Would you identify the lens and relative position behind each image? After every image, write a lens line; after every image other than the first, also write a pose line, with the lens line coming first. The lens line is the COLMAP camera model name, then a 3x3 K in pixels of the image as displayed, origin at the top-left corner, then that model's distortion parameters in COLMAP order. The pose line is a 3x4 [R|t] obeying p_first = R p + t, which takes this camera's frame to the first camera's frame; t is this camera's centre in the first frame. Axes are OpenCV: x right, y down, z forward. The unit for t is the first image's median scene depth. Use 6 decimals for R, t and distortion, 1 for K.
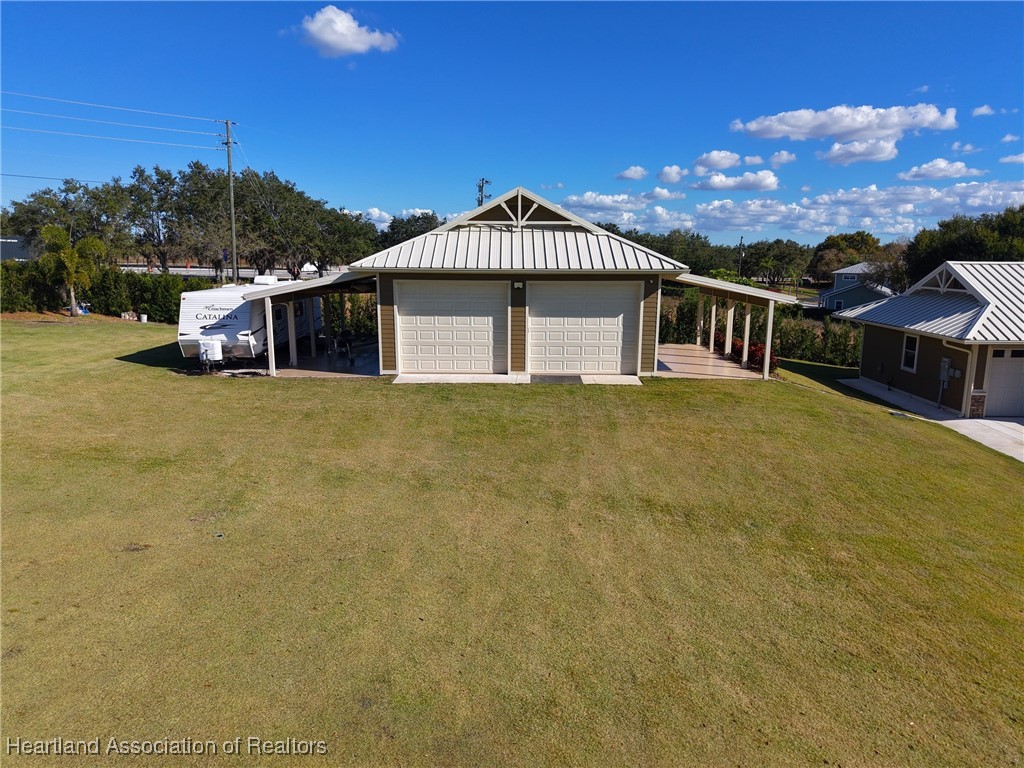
lens RADIAL K [[690.4, 0, 516.4], [0, 690.4, 387.3], [0, 0, 1]] dist [0.010849, -0.003487]
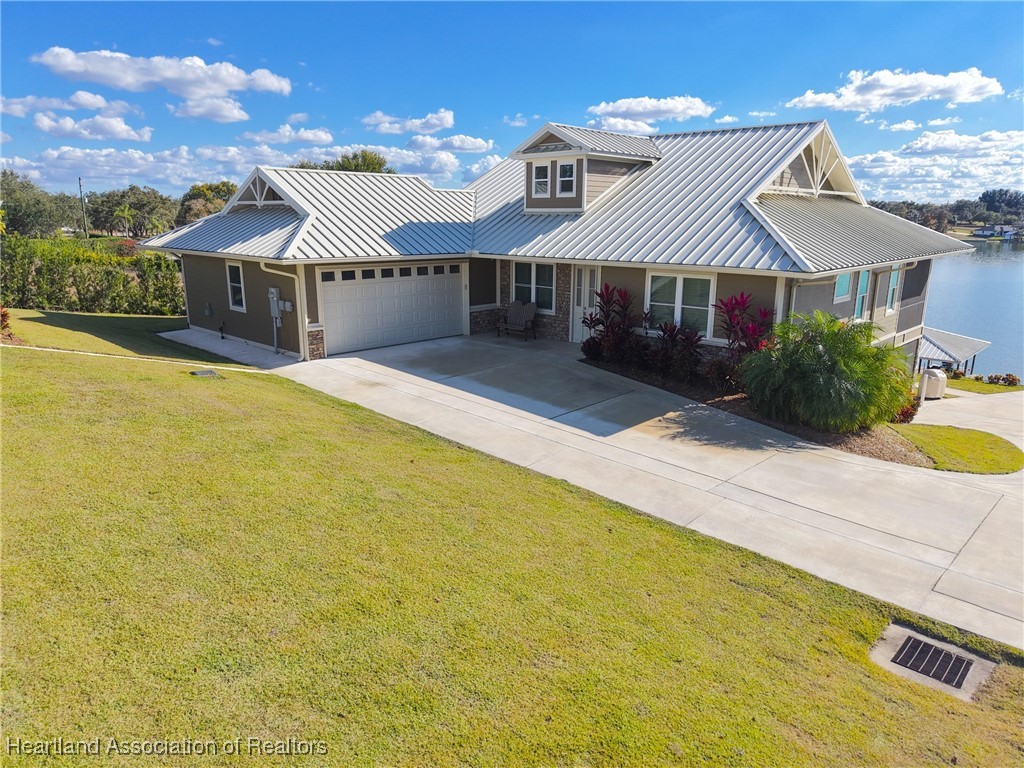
lens RADIAL K [[690.4, 0, 516.4], [0, 690.4, 387.3], [0, 0, 1]] dist [0.010849, -0.003487]
pose [[0.679231, -0.178638, 0.711852, 0.188344], [0.136238, 0.983758, 0.116877, 0.011079], [-0.721169, 0.017595, 0.692536, 0.216990]]
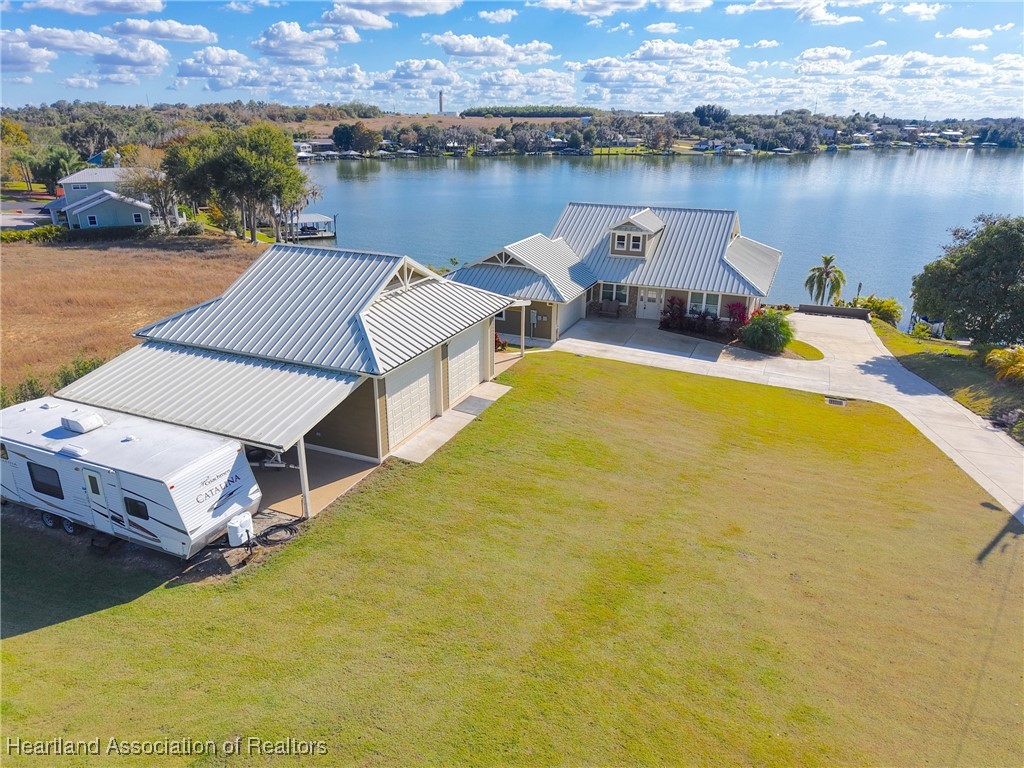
lens RADIAL K [[690.4, 0, 516.4], [0, 690.4, 387.3], [0, 0, 1]] dist [0.010849, -0.003487]
pose [[0.385087, -0.337729, 0.858863, -0.711660], [0.172474, 0.940574, 0.292528, -0.288672], [-0.906620, 0.035483, 0.420453, 0.275920]]
